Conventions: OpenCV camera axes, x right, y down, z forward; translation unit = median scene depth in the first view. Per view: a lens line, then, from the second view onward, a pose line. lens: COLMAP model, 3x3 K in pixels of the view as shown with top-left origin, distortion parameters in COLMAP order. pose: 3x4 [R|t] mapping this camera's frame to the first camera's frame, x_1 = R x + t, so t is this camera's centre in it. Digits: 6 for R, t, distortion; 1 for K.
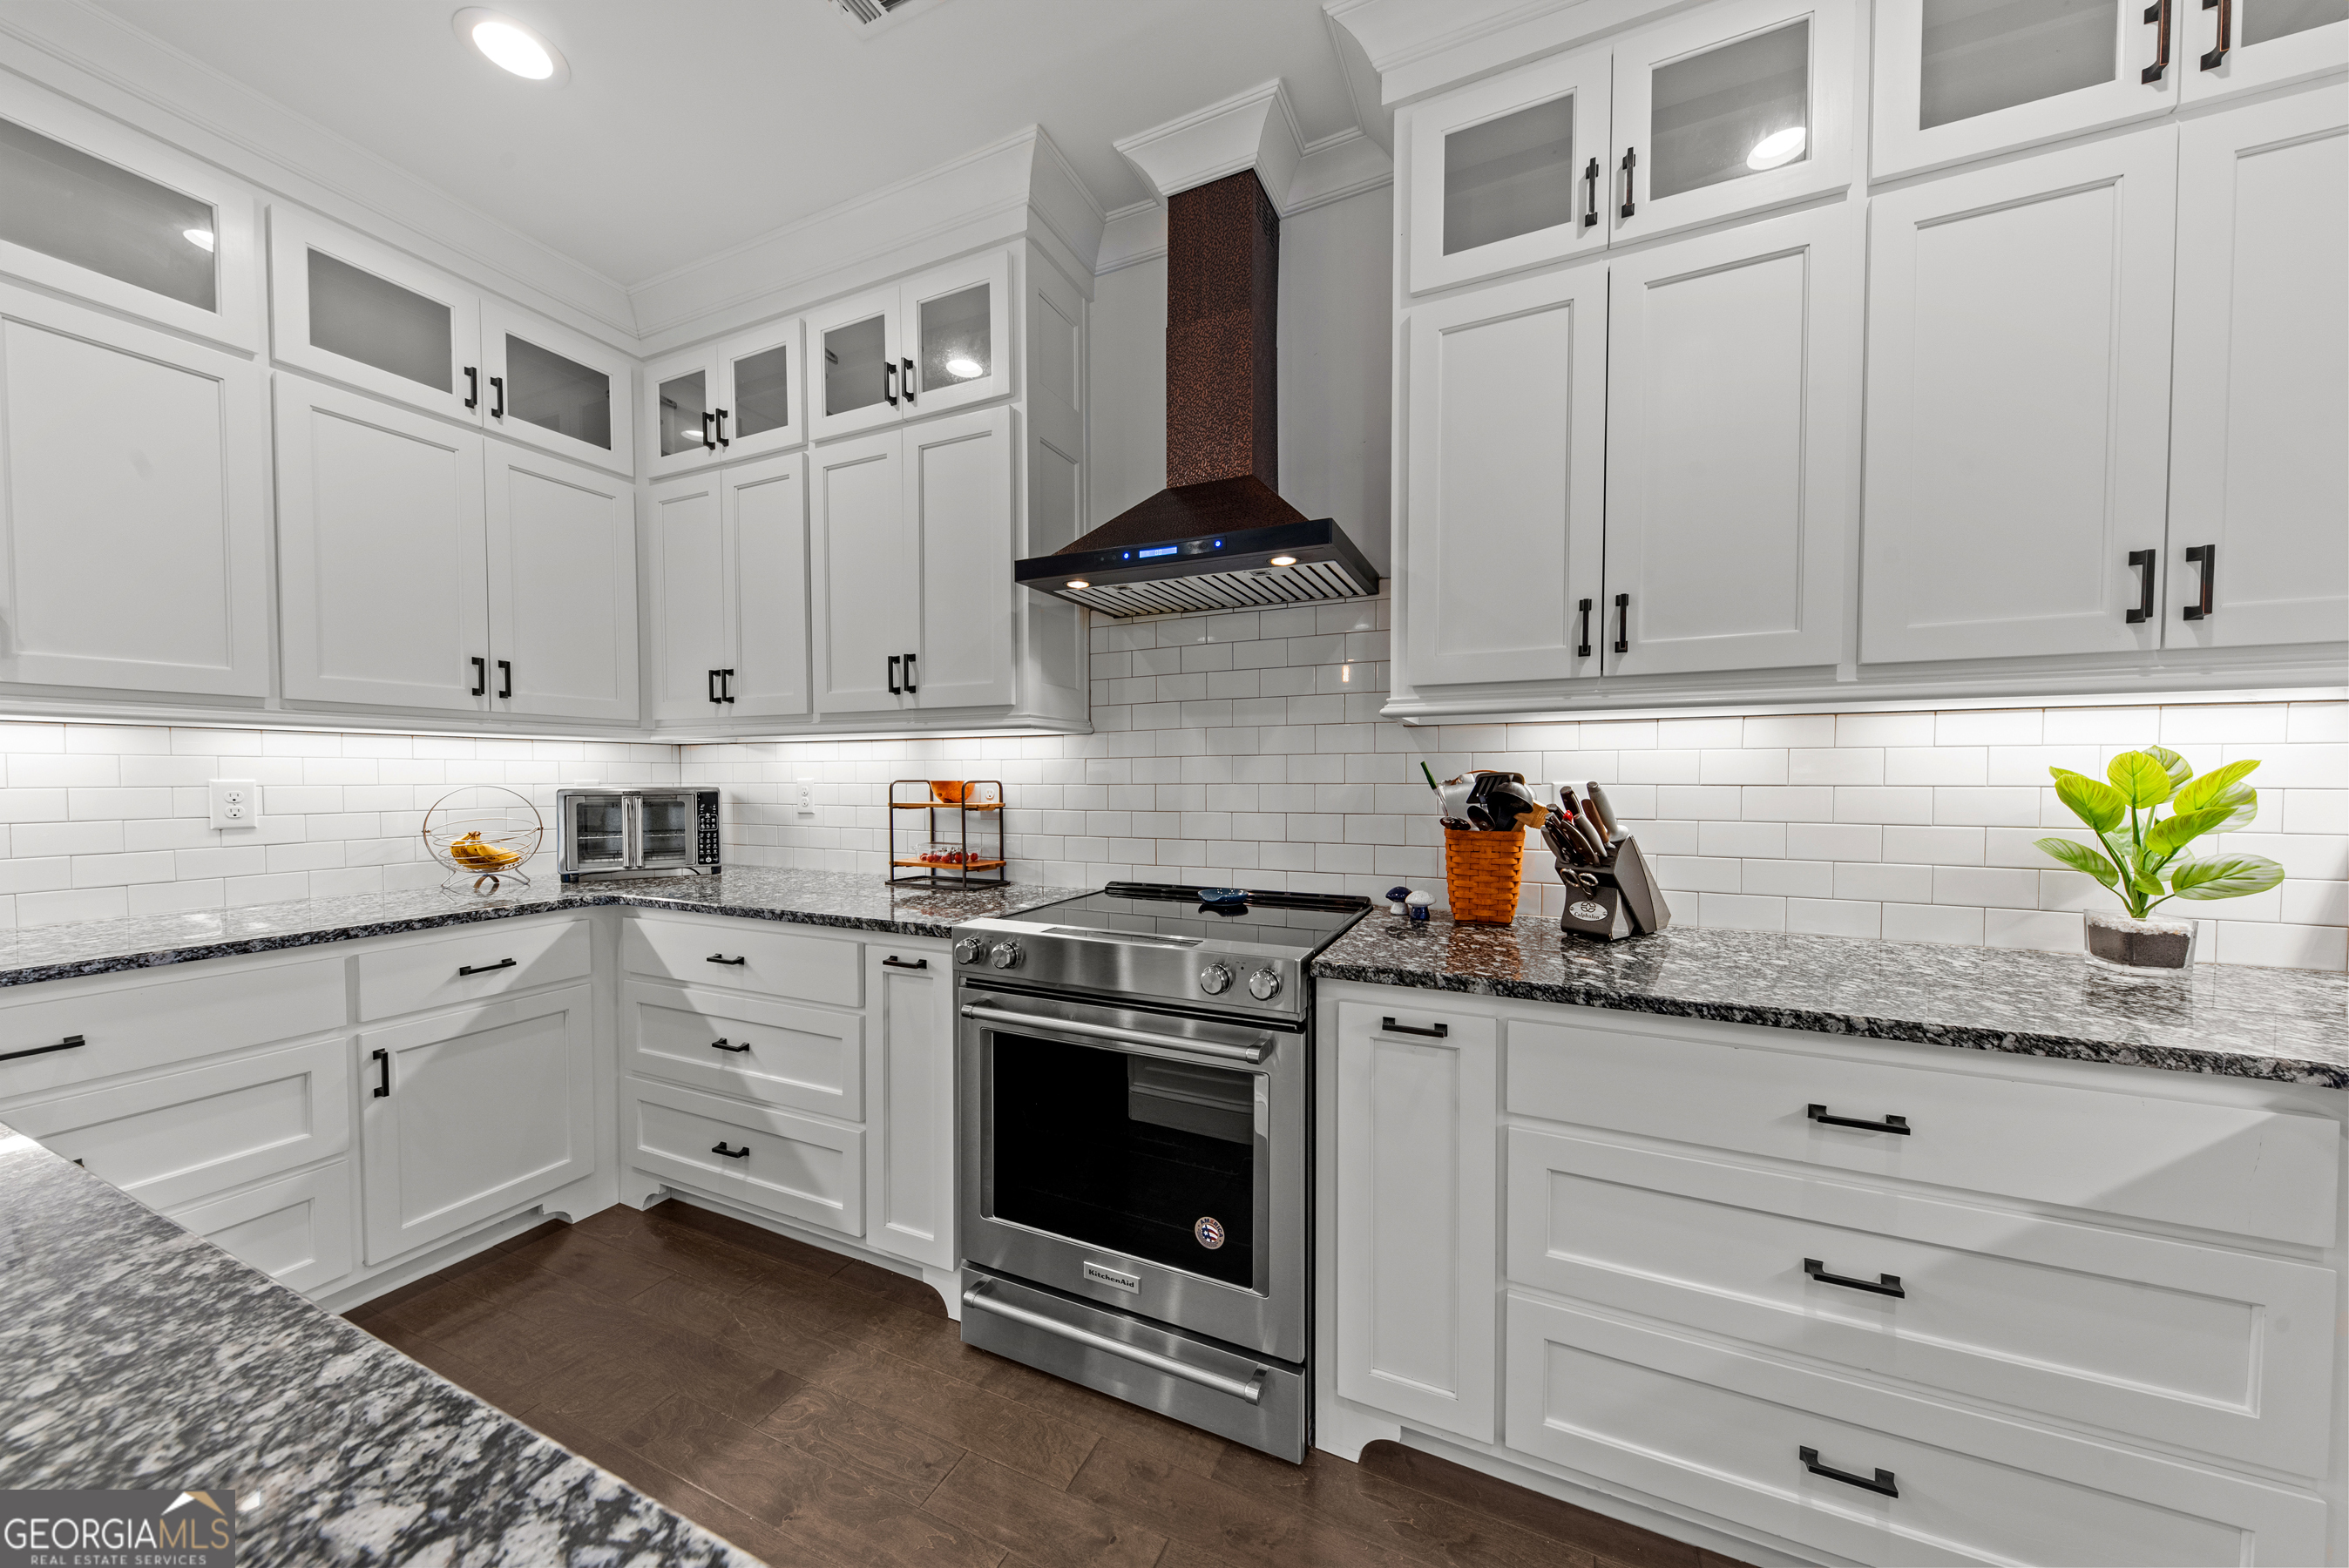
lens RADIAL K [[807.5, 0, 1162.4], [0, 807.5, 804.3], [0, 0, 1]] dist [-0.008986, -0.001343]
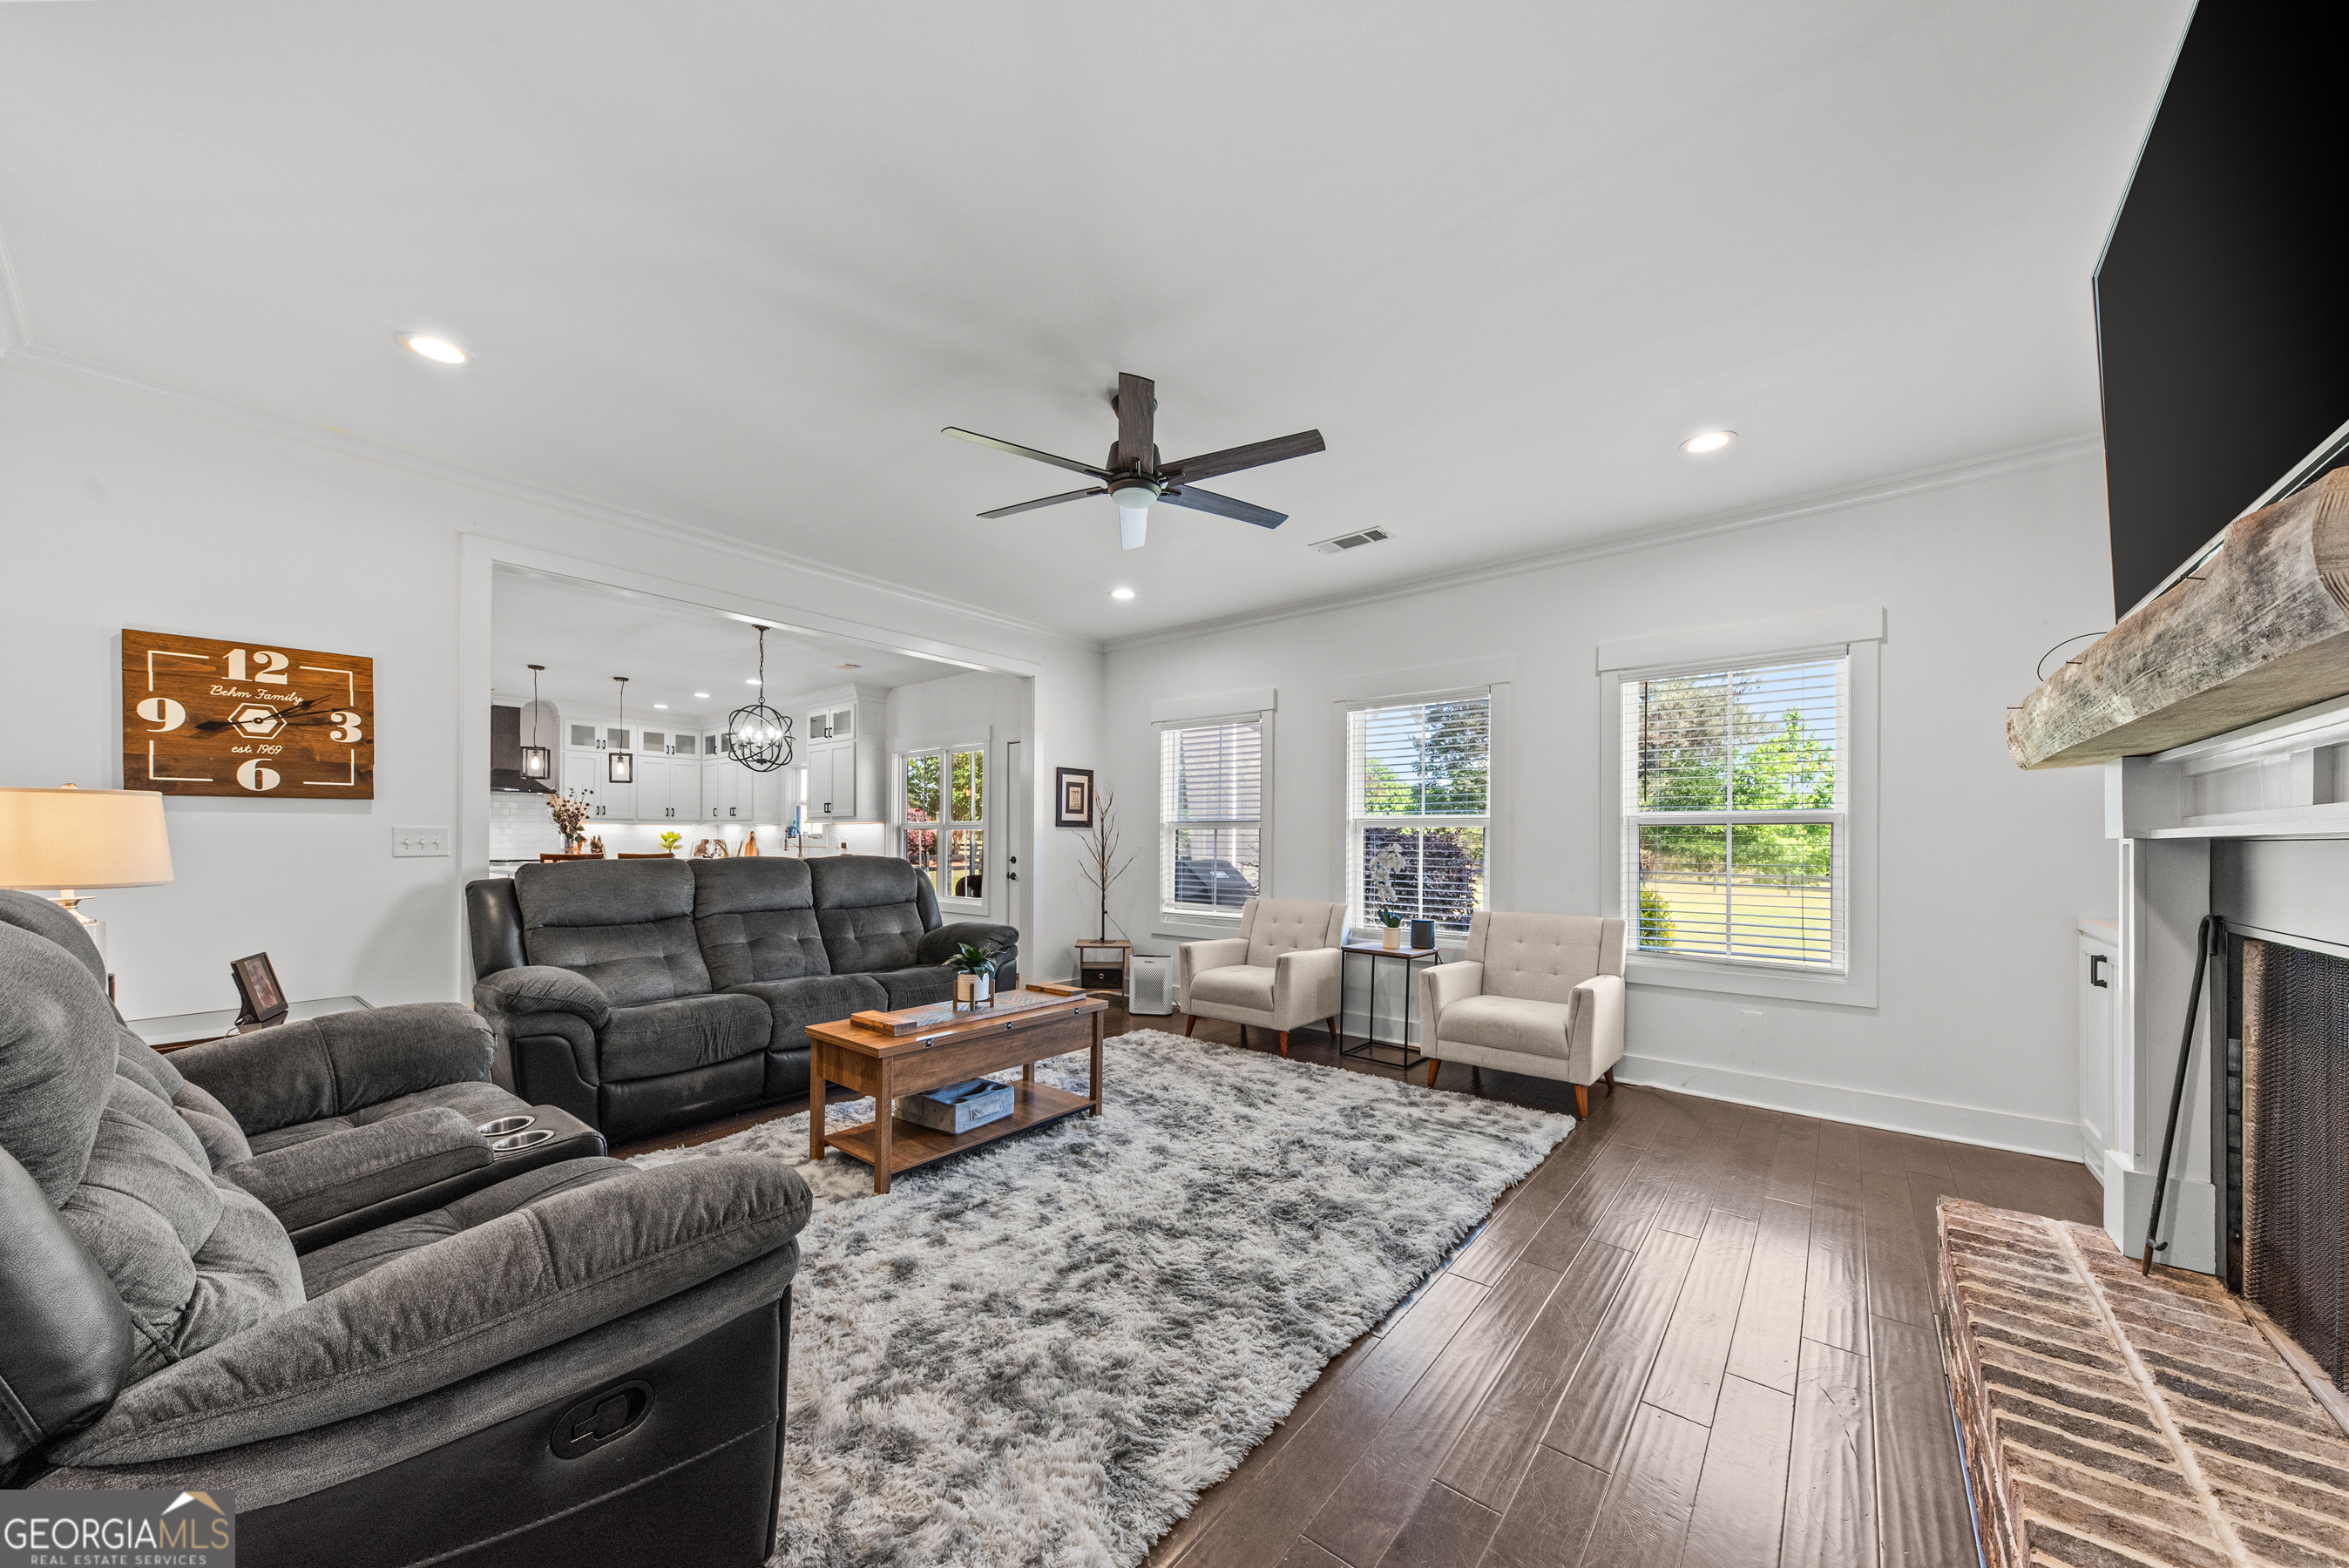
lens RADIAL K [[807.5, 0, 1219.4], [0, 807.5, 846.8], [0, 0, 1]] dist [-0.008986, -0.001343]
pose [[0.211237, 0.002439, 0.977432, -4.019658], [0.024702, 0.999664, -0.007833, 0.212602], [-0.977123, 0.025799, 0.211105, -4.460094]]
